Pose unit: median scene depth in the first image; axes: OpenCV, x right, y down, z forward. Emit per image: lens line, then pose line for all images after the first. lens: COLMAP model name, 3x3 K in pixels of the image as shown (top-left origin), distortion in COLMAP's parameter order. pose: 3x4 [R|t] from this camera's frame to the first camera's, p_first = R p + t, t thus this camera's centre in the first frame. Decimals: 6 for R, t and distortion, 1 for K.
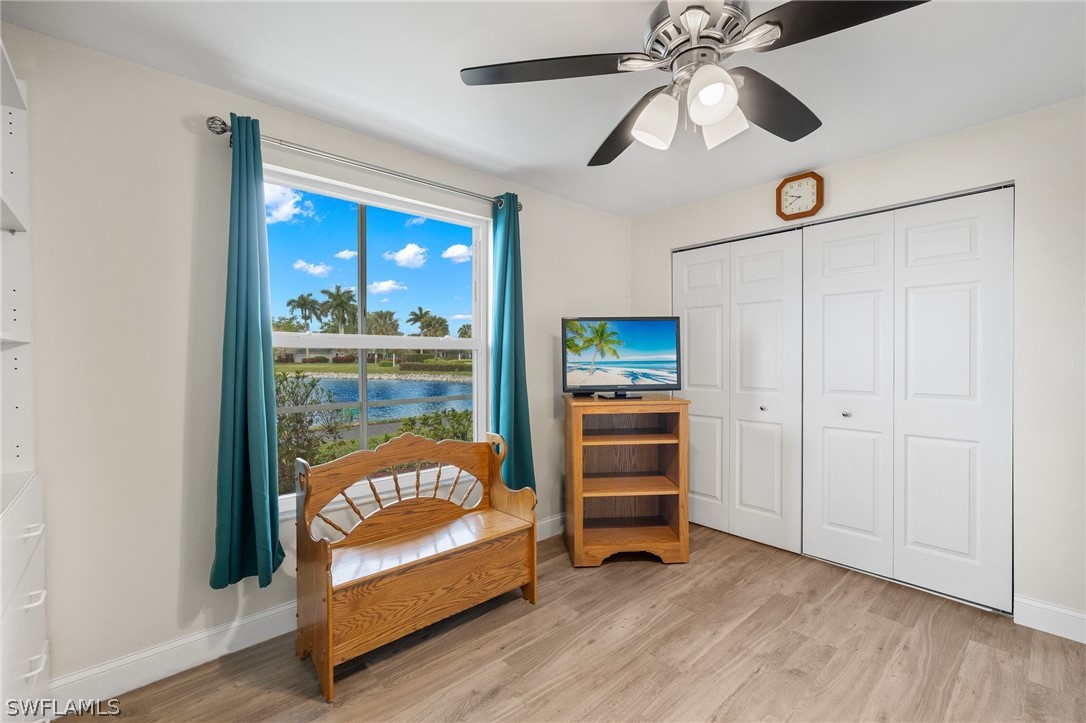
lens RADIAL K [[467.1, 0, 543.8], [0, 467.1, 361.4], [0, 0, 1]] dist [0.000175, -0.000502]
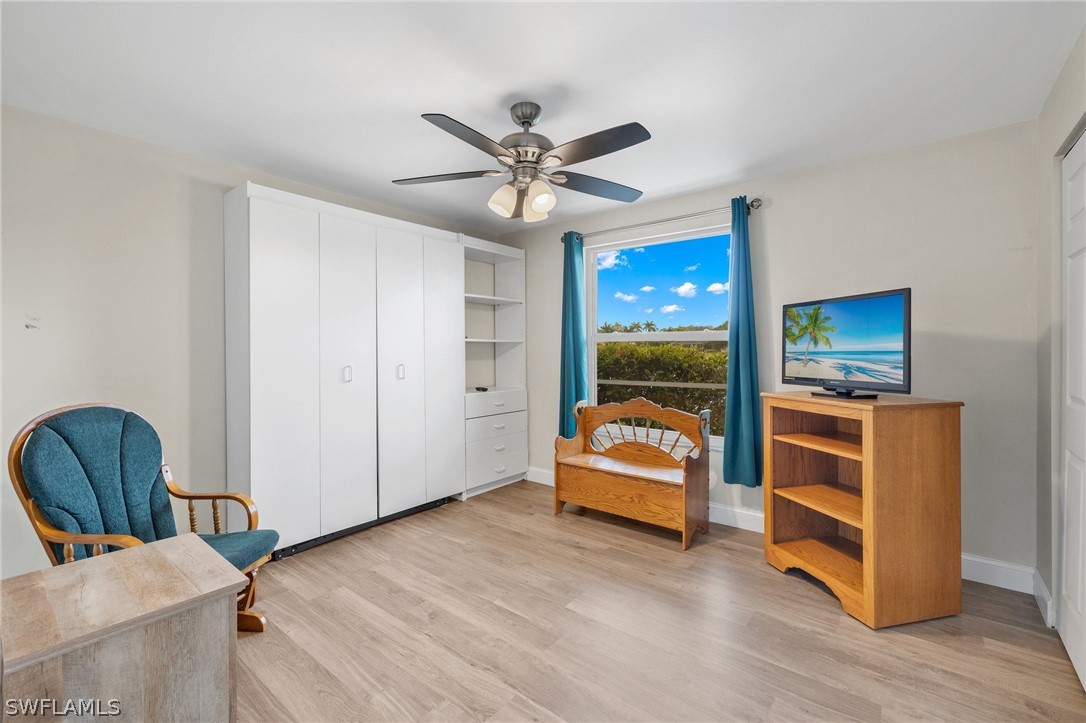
lens RADIAL K [[467.1, 0, 544.1], [0, 467.1, 353.5], [0, 0, 1]] dist [0.000175, -0.000502]
pose [[0.154478, 0.007834, -0.987965, 0.910590], [-0.013974, 0.999886, 0.005744, 0.005881], [0.987897, 0.012919, 0.154570, 0.365718]]
